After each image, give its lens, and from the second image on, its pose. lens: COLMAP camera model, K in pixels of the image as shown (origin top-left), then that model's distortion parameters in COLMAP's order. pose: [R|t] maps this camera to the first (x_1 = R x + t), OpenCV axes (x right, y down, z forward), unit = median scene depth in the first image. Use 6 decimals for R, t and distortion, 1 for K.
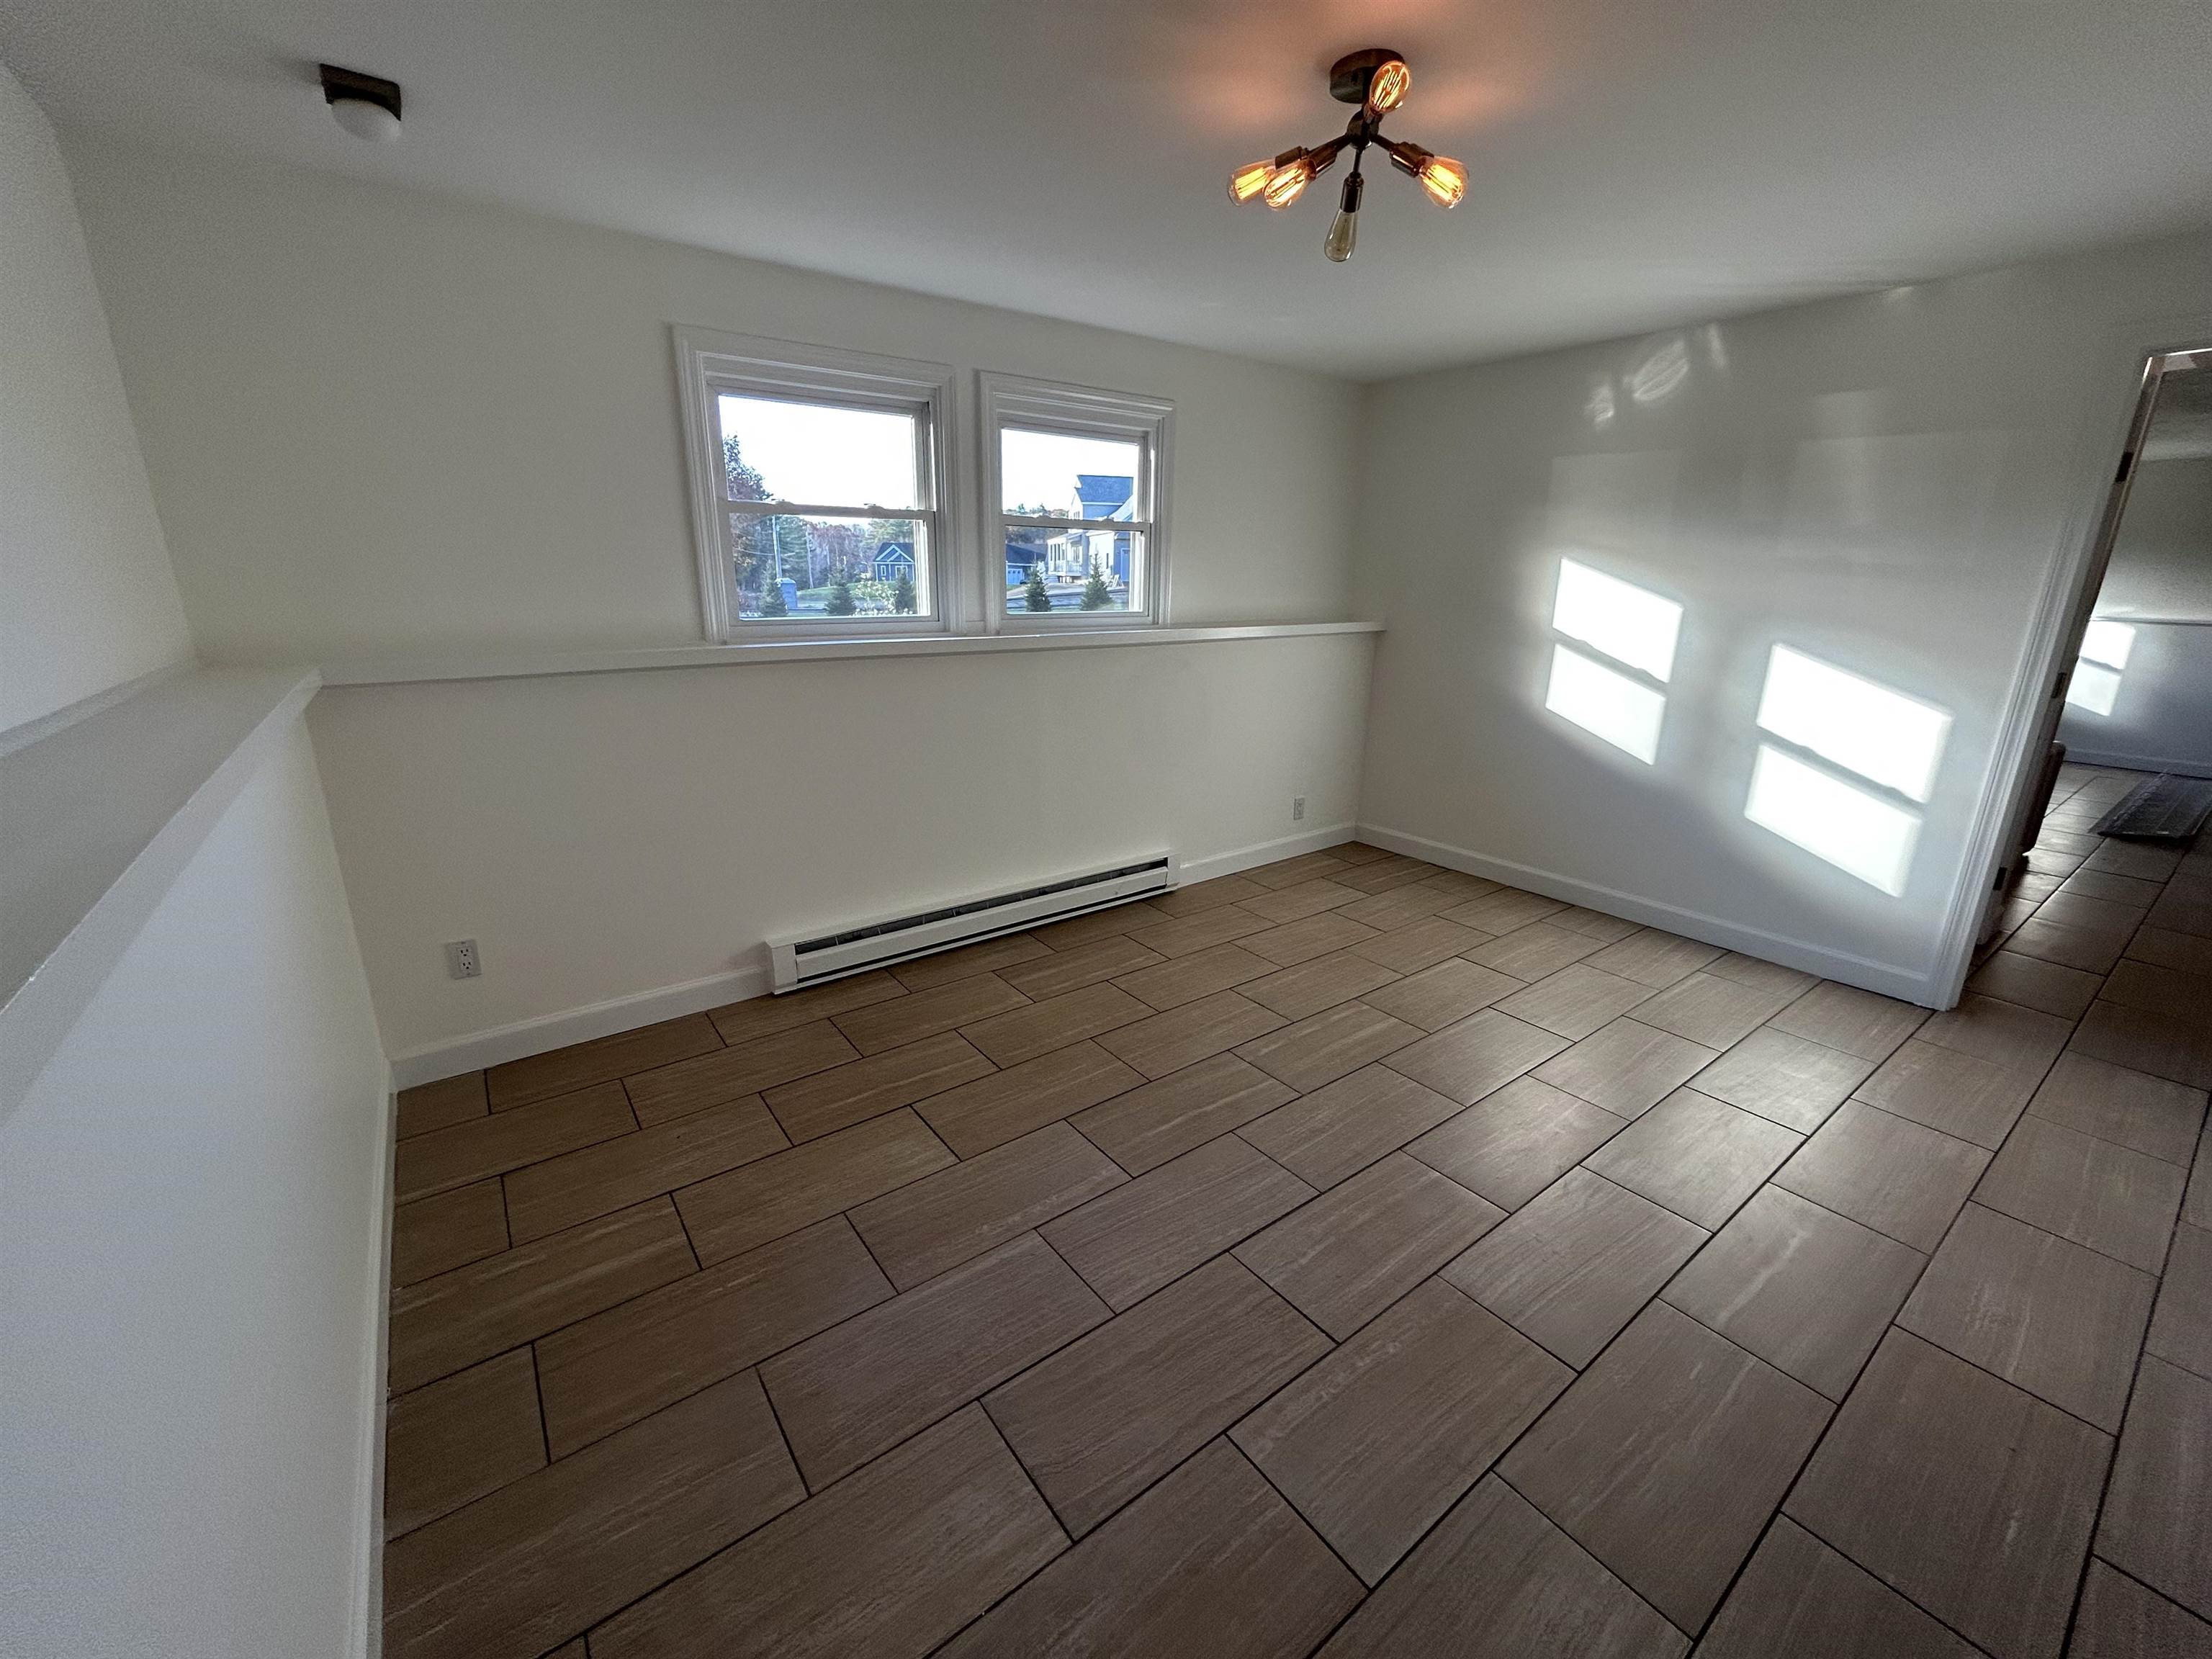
lens RADIAL K [[876.2, 0, 1129.7], [0, 876.2, 822.5], [0, 0, 1]] dist [-0.000537, 0.000192]
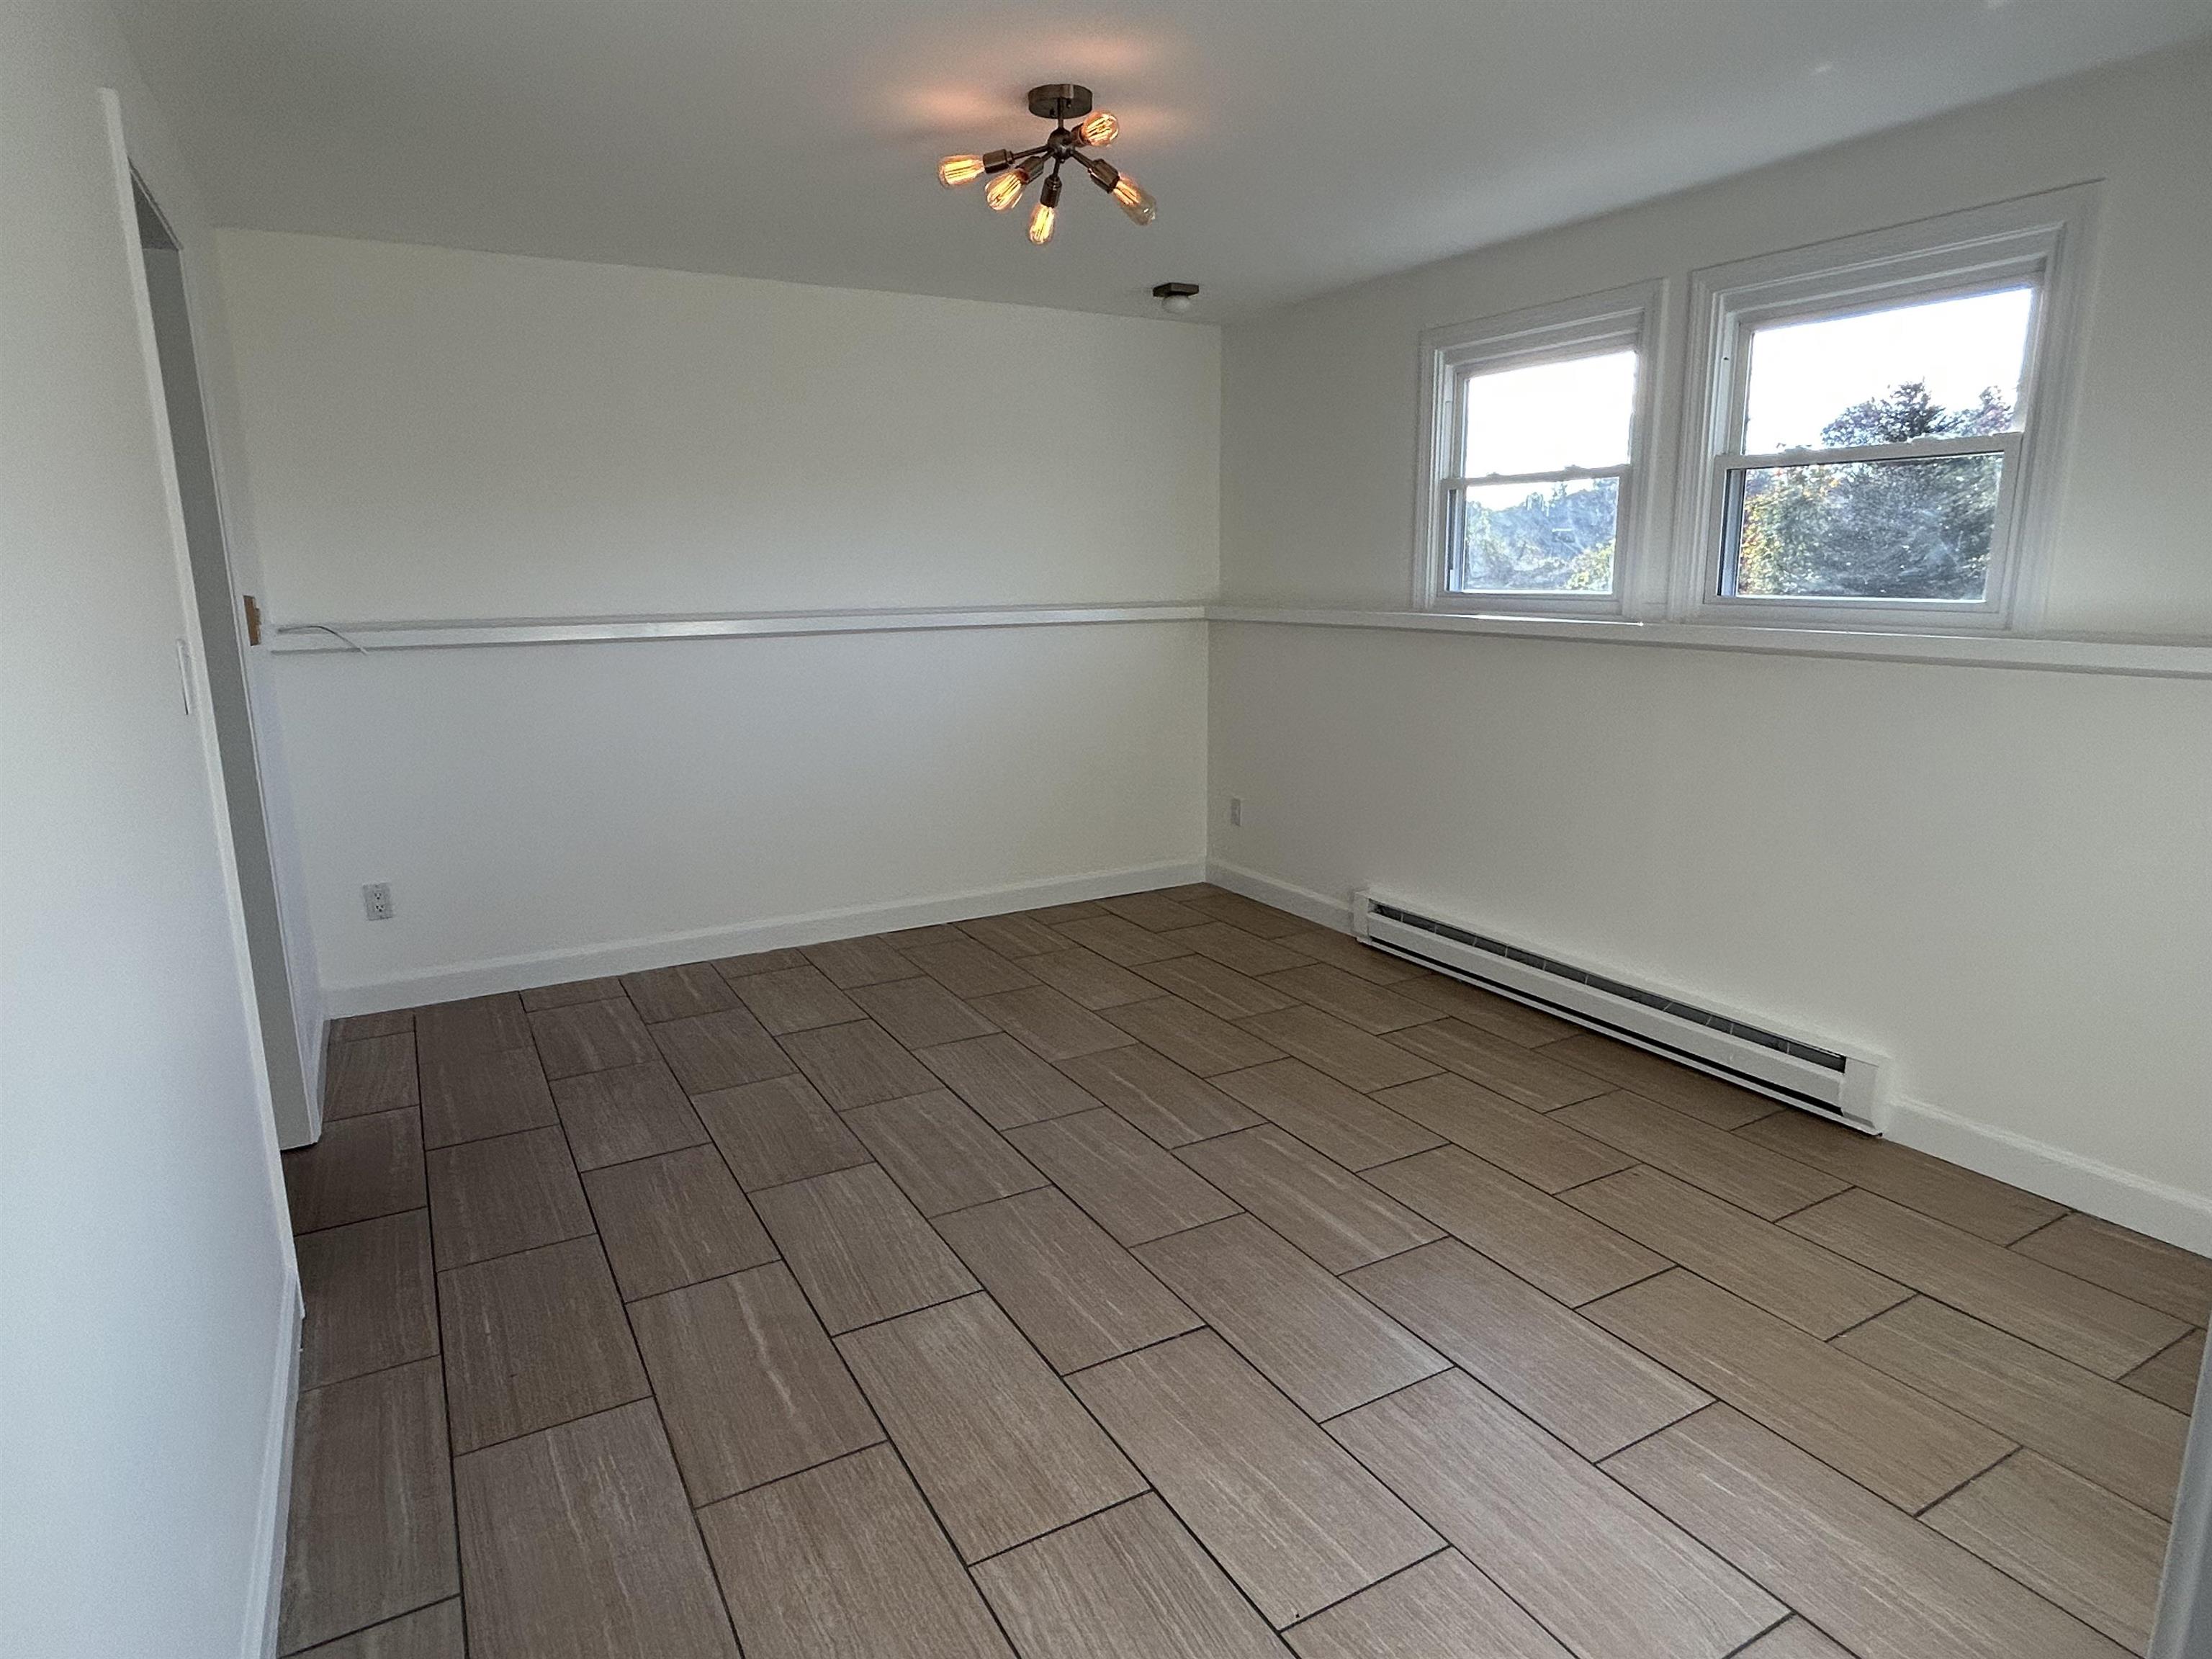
lens RADIAL K [[1256.8, 0, 1106.0], [0, 1256.8, 829.5], [0, 0, 1]] dist [0.003273, -0.000654]
pose [[-0.121693, 0.201966, -0.971803, 1.026563], [-0.262544, 0.937658, 0.227747, -0.184834], [0.957216, 0.282856, -0.061082, 0.725348]]
